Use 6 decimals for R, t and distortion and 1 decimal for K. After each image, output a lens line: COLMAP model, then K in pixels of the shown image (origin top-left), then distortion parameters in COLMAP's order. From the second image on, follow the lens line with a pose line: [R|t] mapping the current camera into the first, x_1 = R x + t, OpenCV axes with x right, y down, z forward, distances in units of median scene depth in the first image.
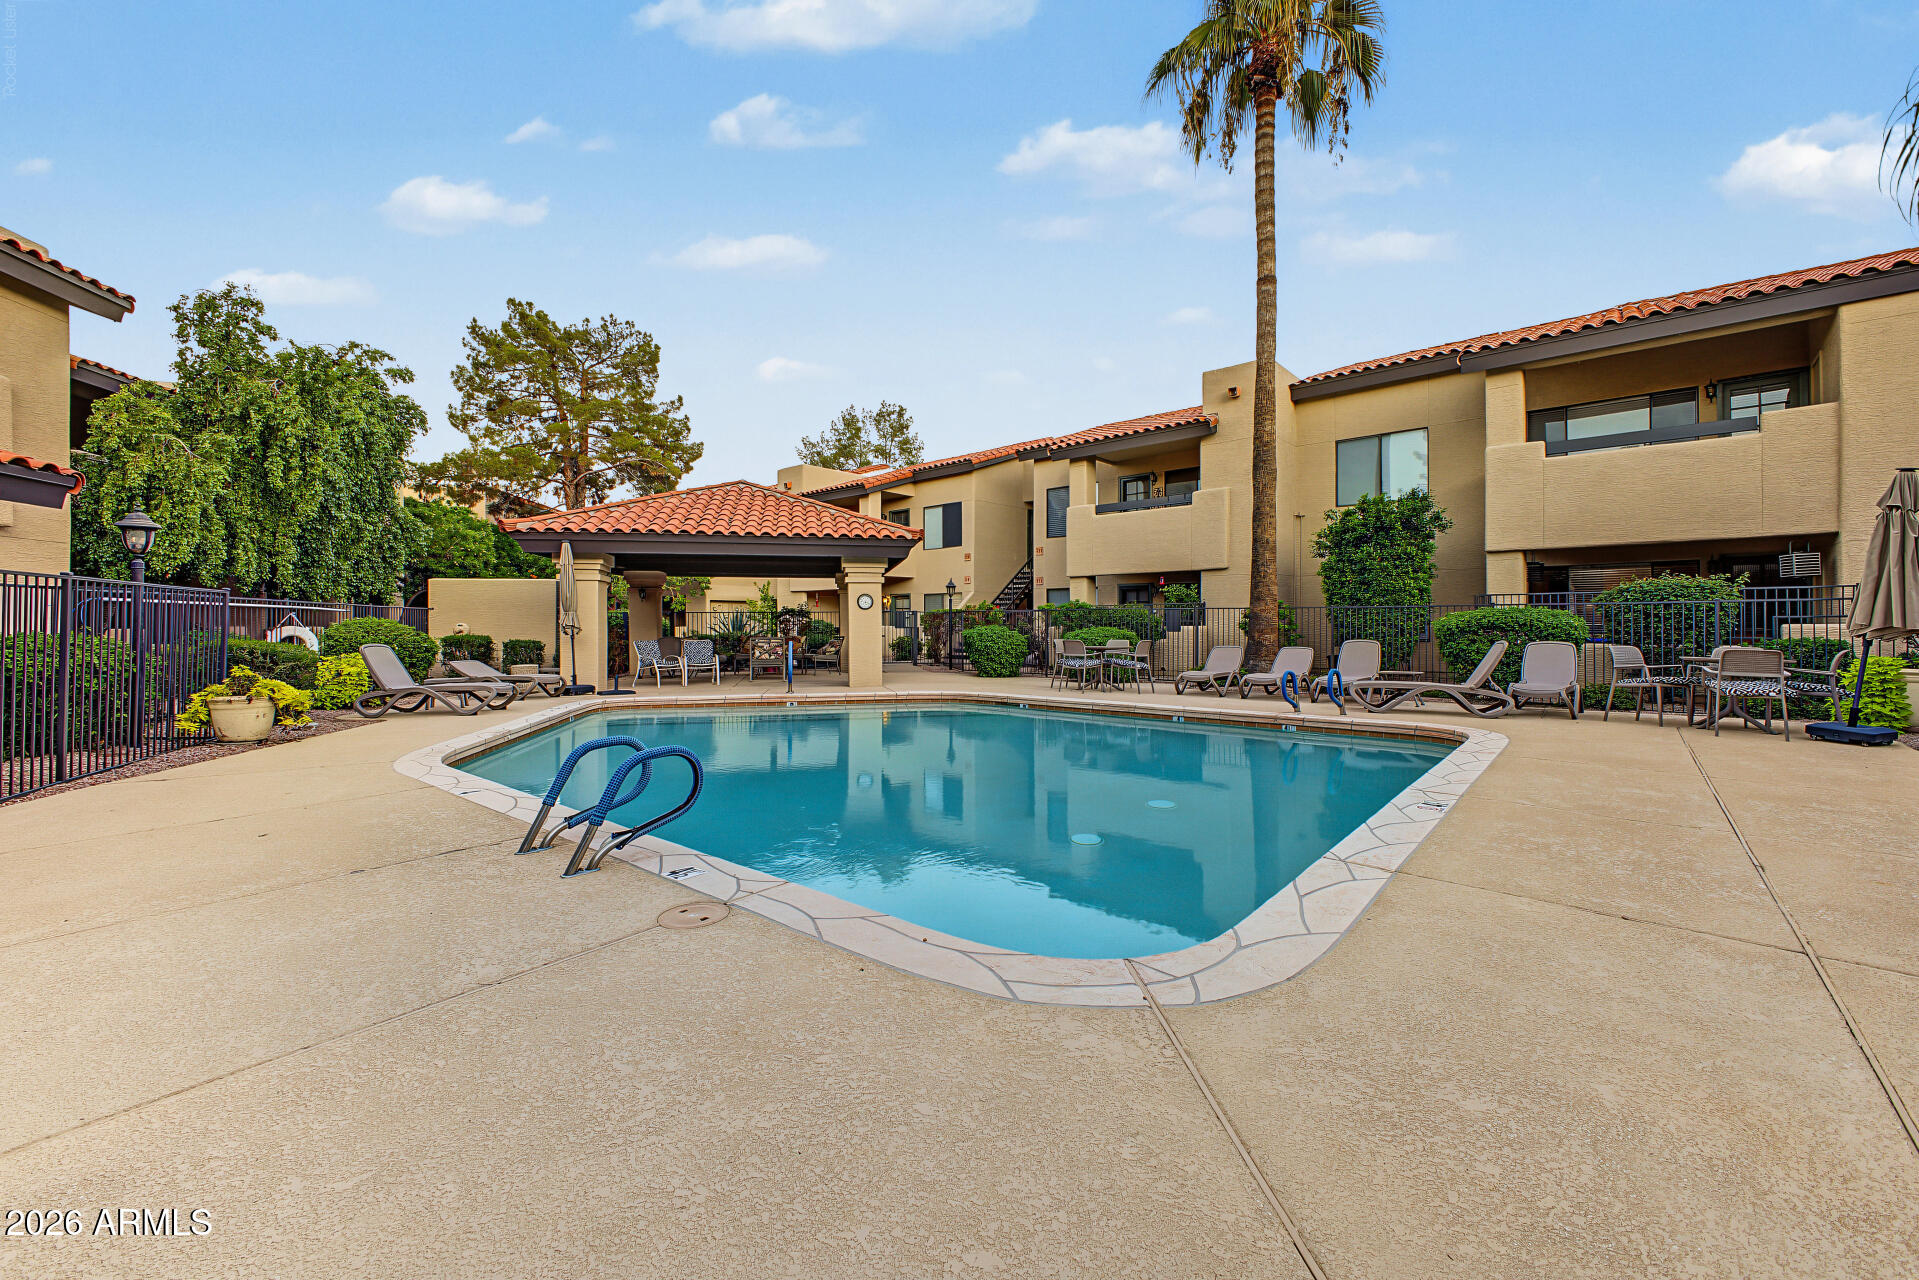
lens RADIAL K [[755.3, 0, 964.6], [0, 755.3, 627.4], [0, 0, 1]] dist [0.008648, -0.000006]
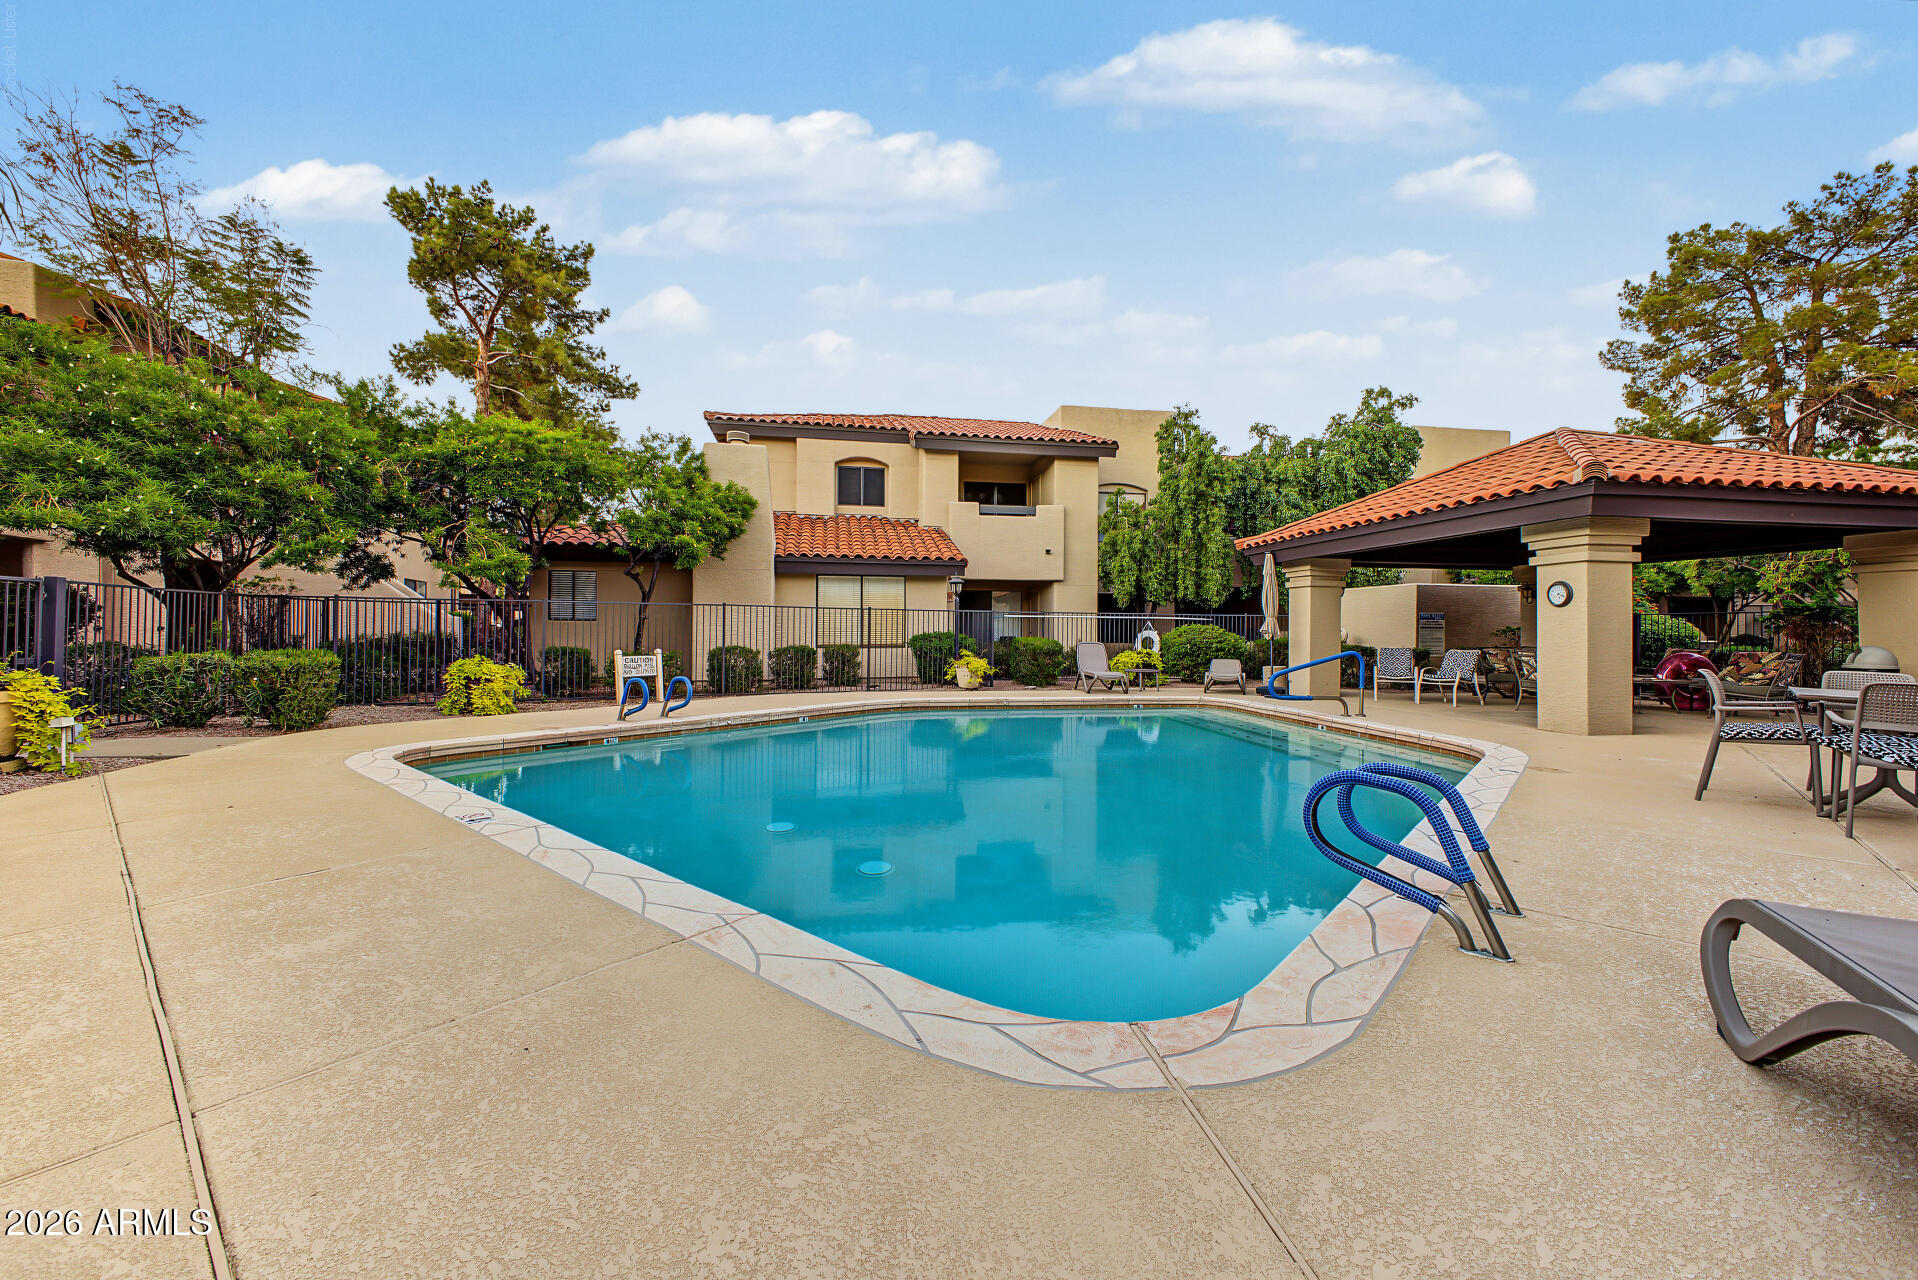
lens RADIAL K [[754.9, 0, 964.1], [0, 754.9, 627.4], [0, 0, 1]] dist [0.008648, -0.000006]
pose [[-0.029730, -0.001053, -0.999557, 0.549064], [-0.010884, 0.999941, -0.000730, -0.002676], [0.999499, 0.010857, -0.029739, 0.604517]]
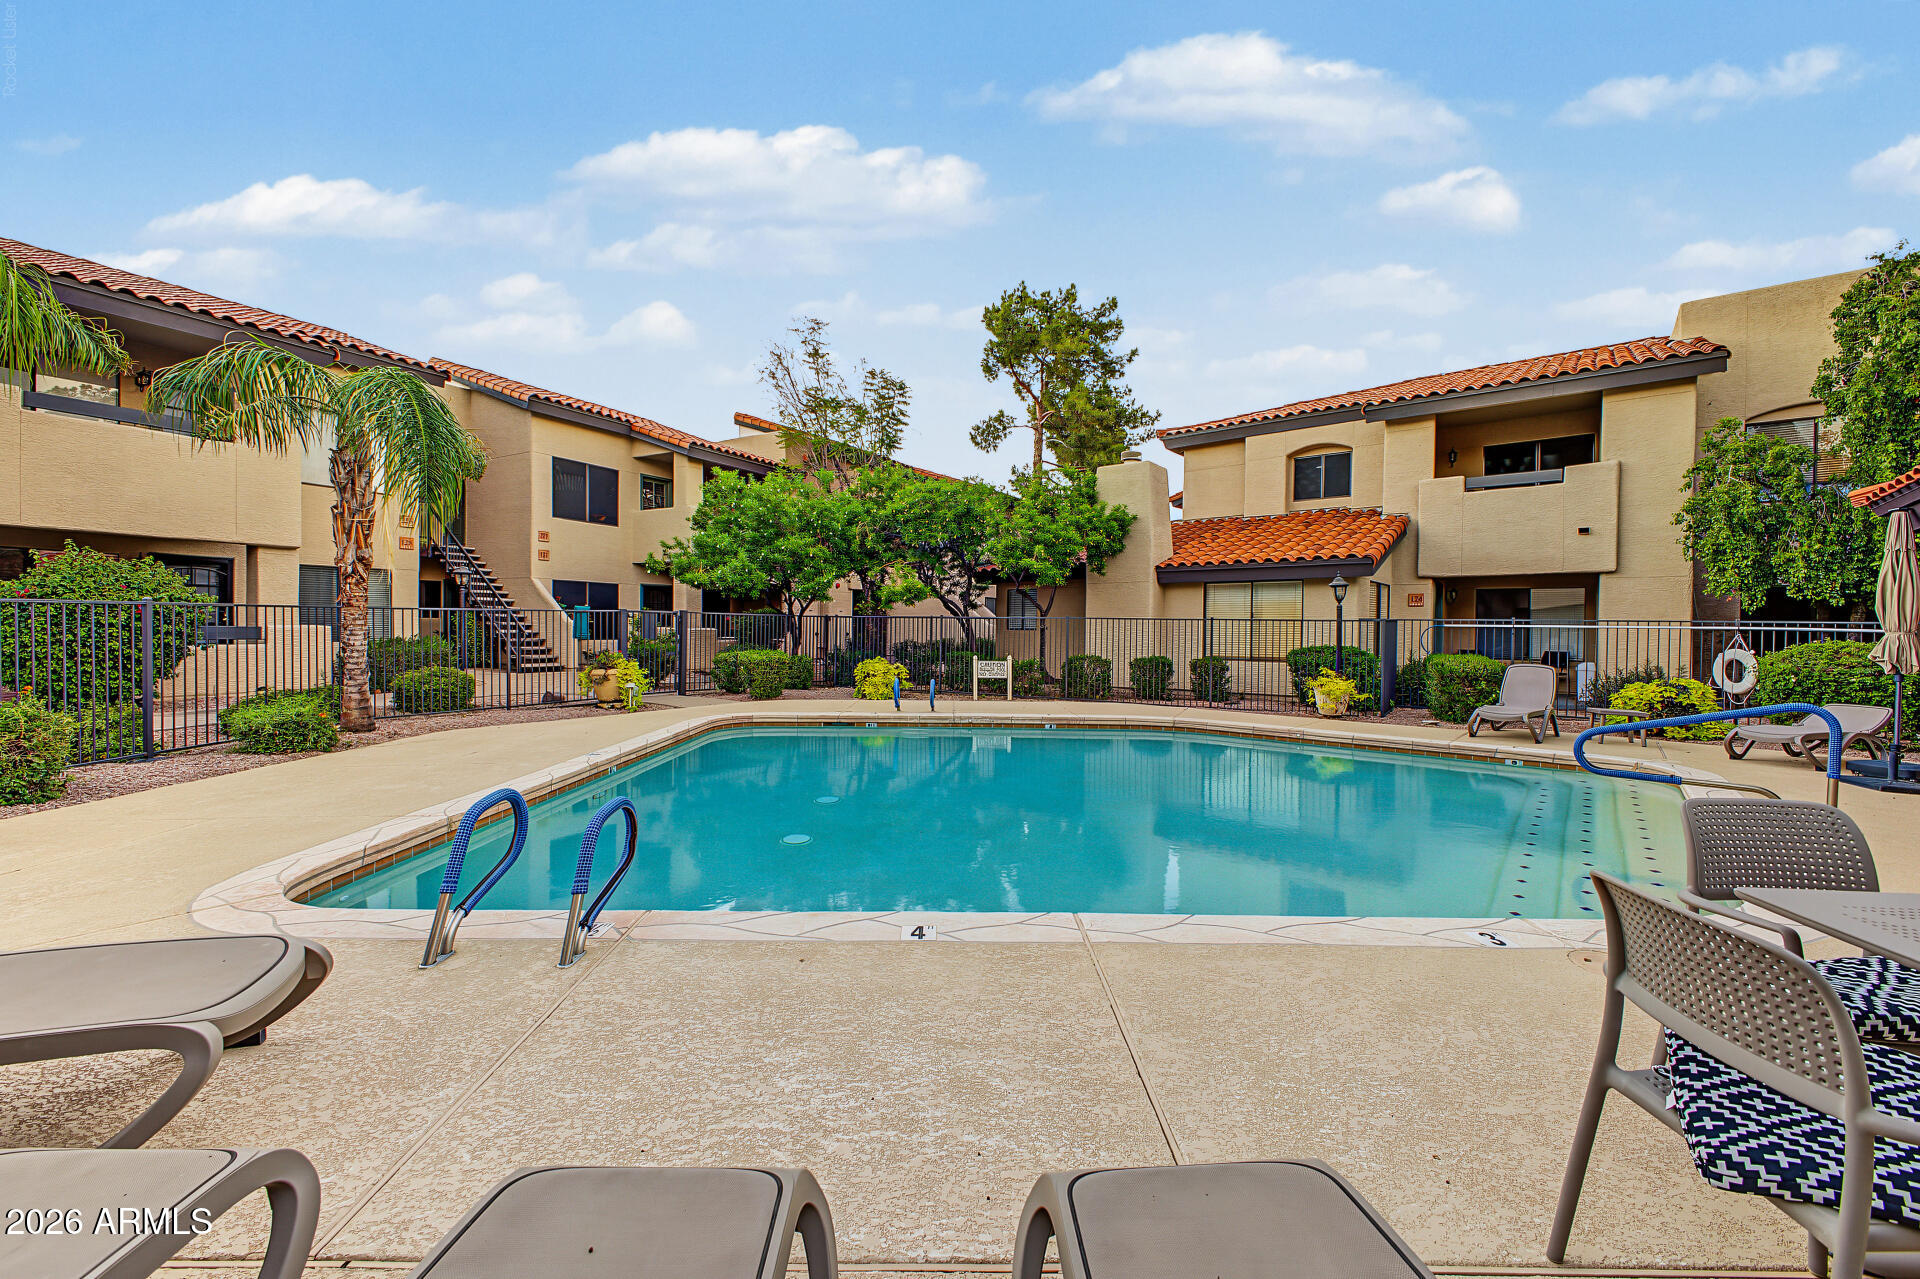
lens RADIAL K [[727.6, 0, 960.0], [0, 727.6, 639.5], [0, 0, 1]] dist [0.026994, -0.000055]
pose [[-0.771909, 0.008603, -0.635674, 0.356778], [-0.009875, 0.999626, 0.025520, -0.024045], [0.635656, 0.025976, -0.771535, 0.977420]]
